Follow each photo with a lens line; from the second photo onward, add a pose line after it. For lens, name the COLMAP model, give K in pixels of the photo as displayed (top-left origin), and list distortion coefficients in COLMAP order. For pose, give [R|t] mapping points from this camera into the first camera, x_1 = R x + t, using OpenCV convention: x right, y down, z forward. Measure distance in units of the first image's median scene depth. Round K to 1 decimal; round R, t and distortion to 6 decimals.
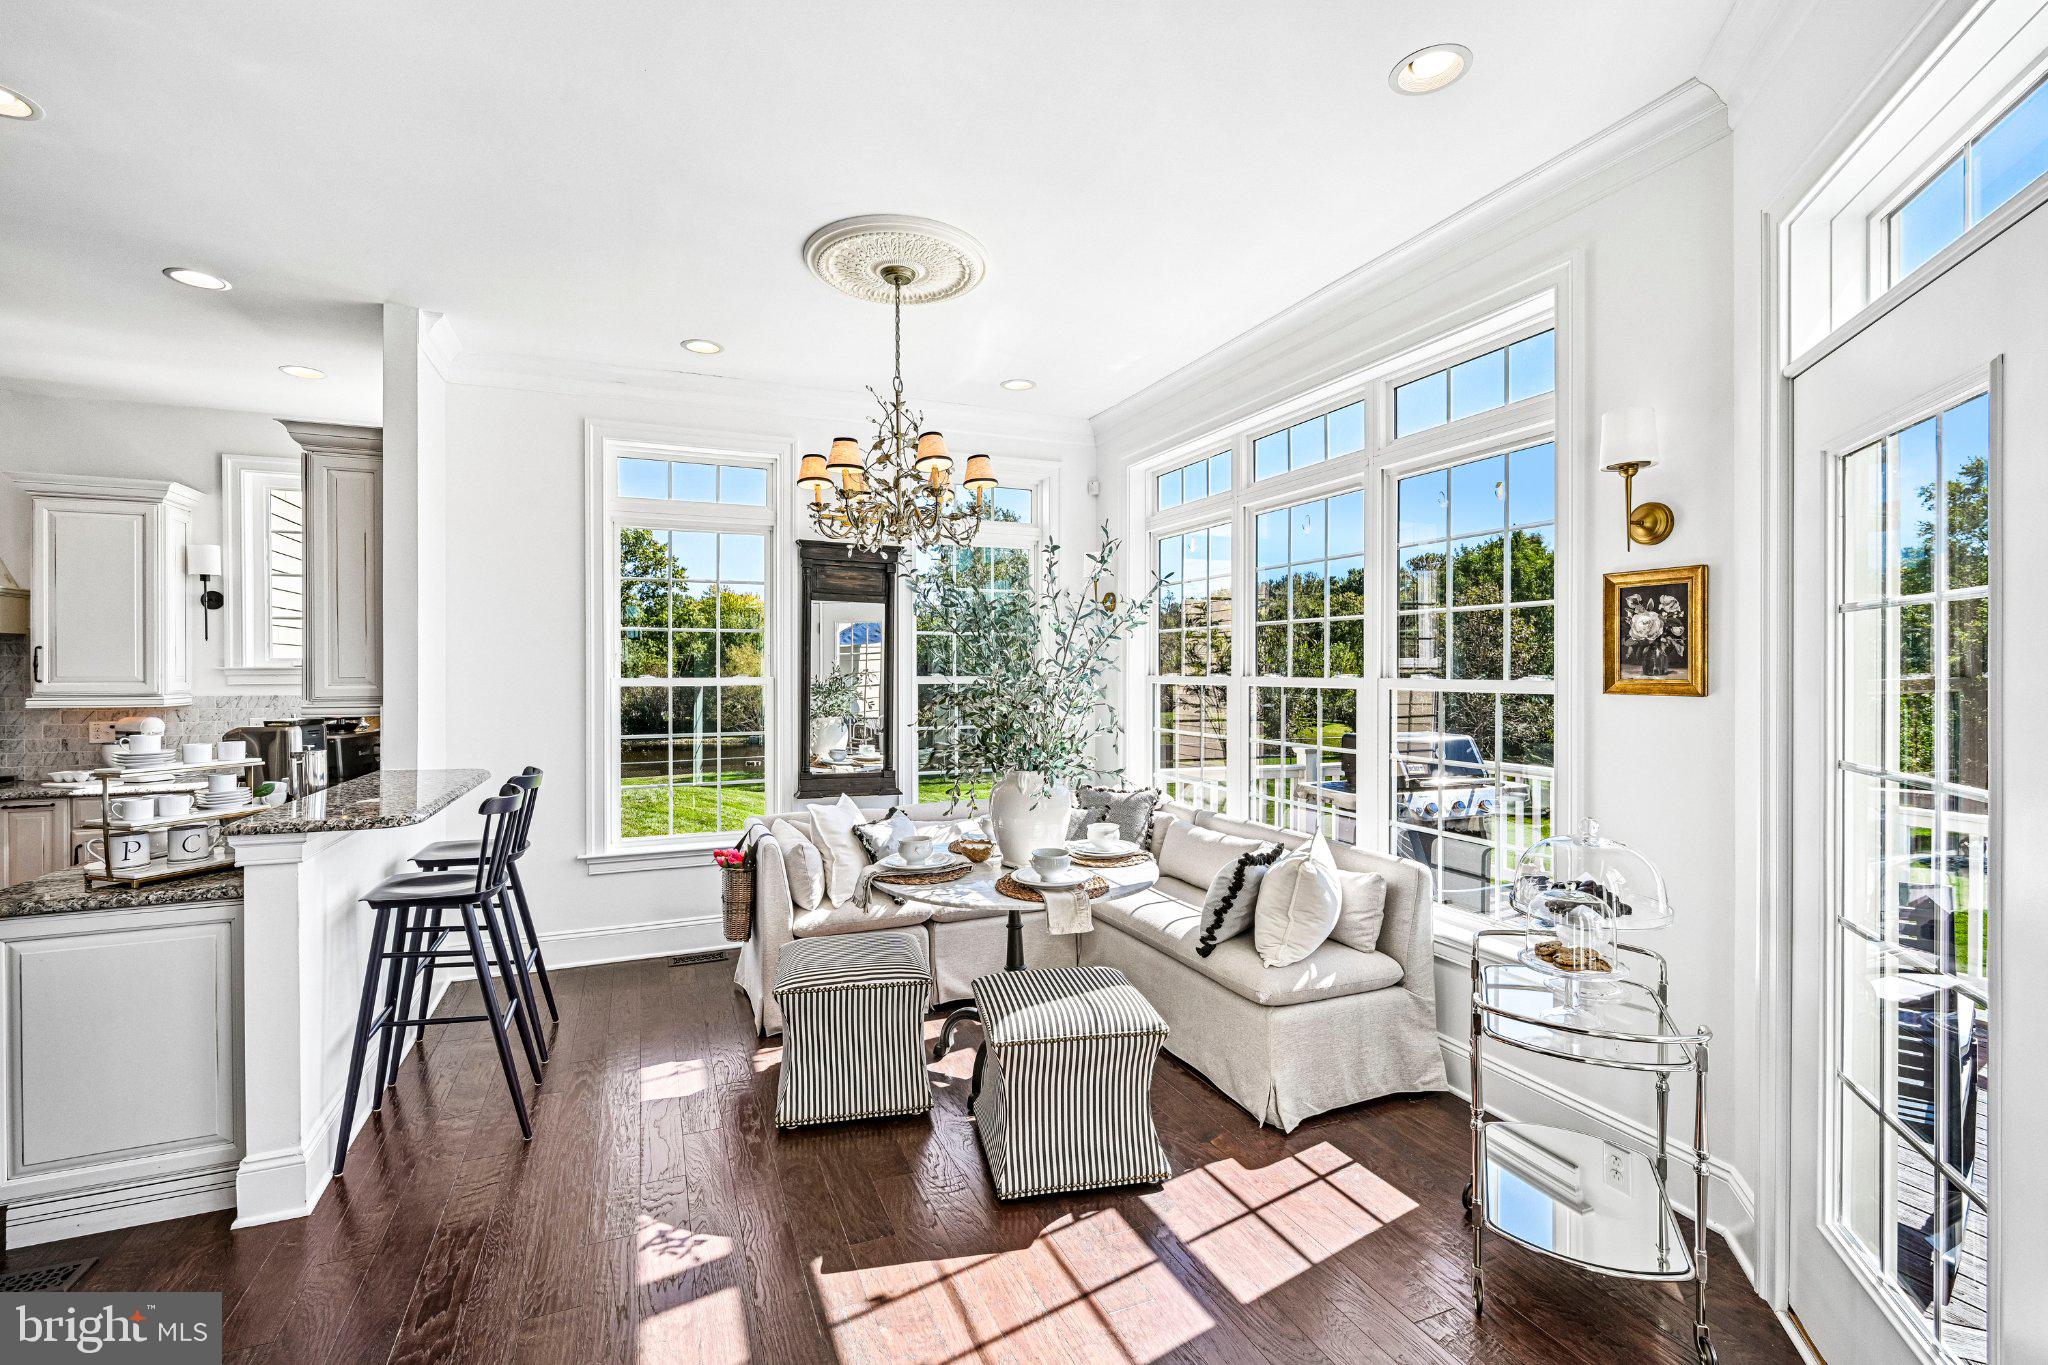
lens RADIAL K [[900.6, 0, 1019.5], [0, 900.6, 677.1], [0, 0, 1]] dist [-0.001390, 0.000002]
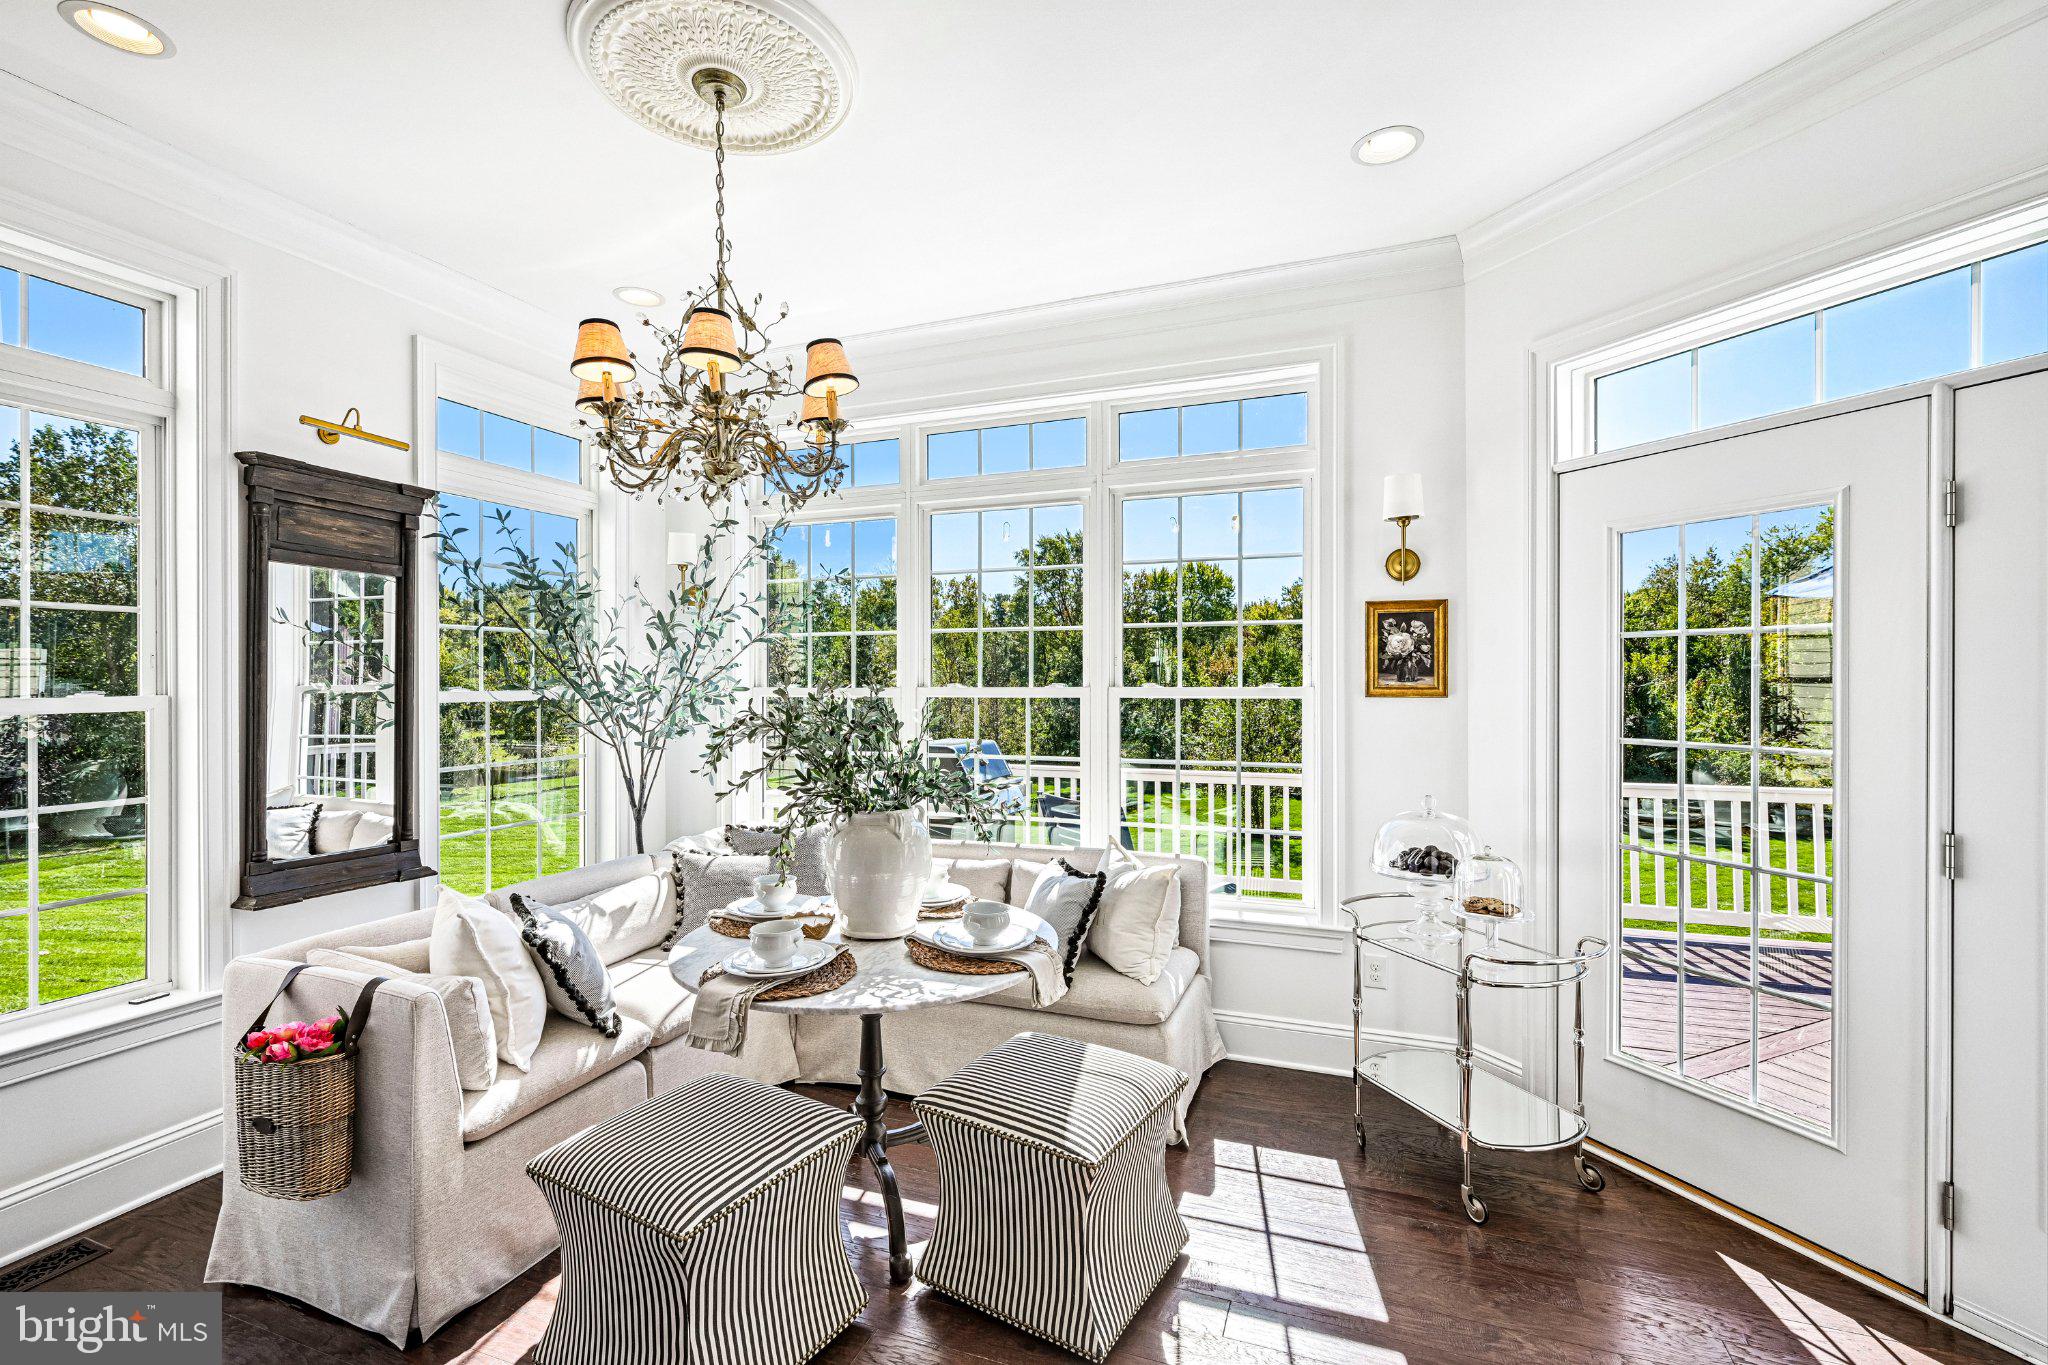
lens RADIAL K [[900.6, 0, 1024.2], [0, 900.6, 681.8], [0, 0, 1]] dist [-0.001390, 0.000002]
pose [[0.691273, -0.002939, 0.722588, -0.536418], [0.009828, 0.999937, -0.005335, -0.000527], [-0.722527, 0.010790, 0.691258, 0.438861]]
